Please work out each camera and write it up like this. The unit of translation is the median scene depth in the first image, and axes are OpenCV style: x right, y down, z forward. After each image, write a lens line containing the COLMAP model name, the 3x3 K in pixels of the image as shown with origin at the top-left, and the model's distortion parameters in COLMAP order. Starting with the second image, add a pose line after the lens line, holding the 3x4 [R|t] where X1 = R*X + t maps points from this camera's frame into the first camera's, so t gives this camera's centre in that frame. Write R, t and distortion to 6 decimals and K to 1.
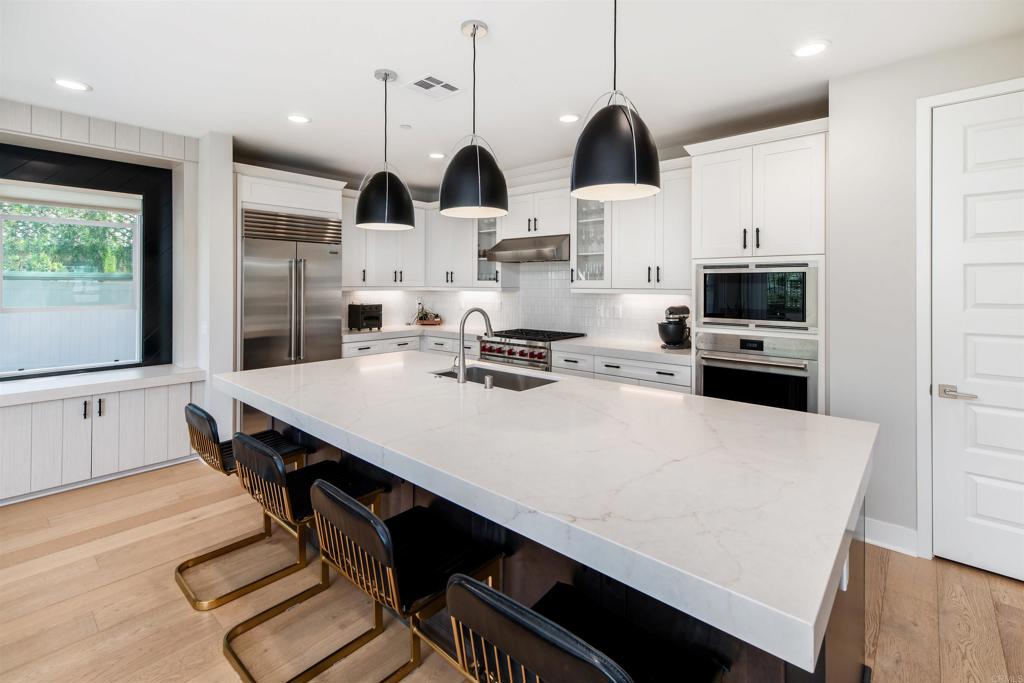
lens RADIAL K [[459.3, 0, 514.3], [0, 459.3, 285.8], [0, 0, 1]] dist [0.008482, 0.000860]
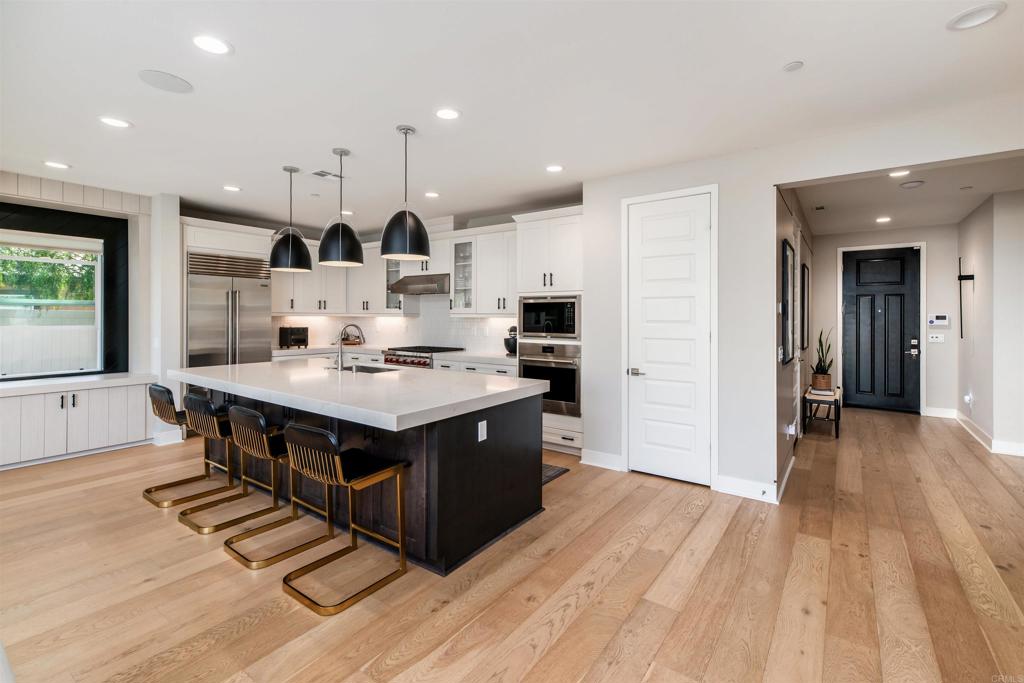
lens RADIAL K [[459.3, 0, 522.3], [0, 459.3, 317.4], [0, 0, 1]] dist [0.008482, 0.000860]
pose [[0.994831, 0.001366, 0.101536, 0.224127], [-0.001411, 0.999999, 0.000364, 0.017569], [-0.101535, -0.000505, 0.994832, -0.403567]]
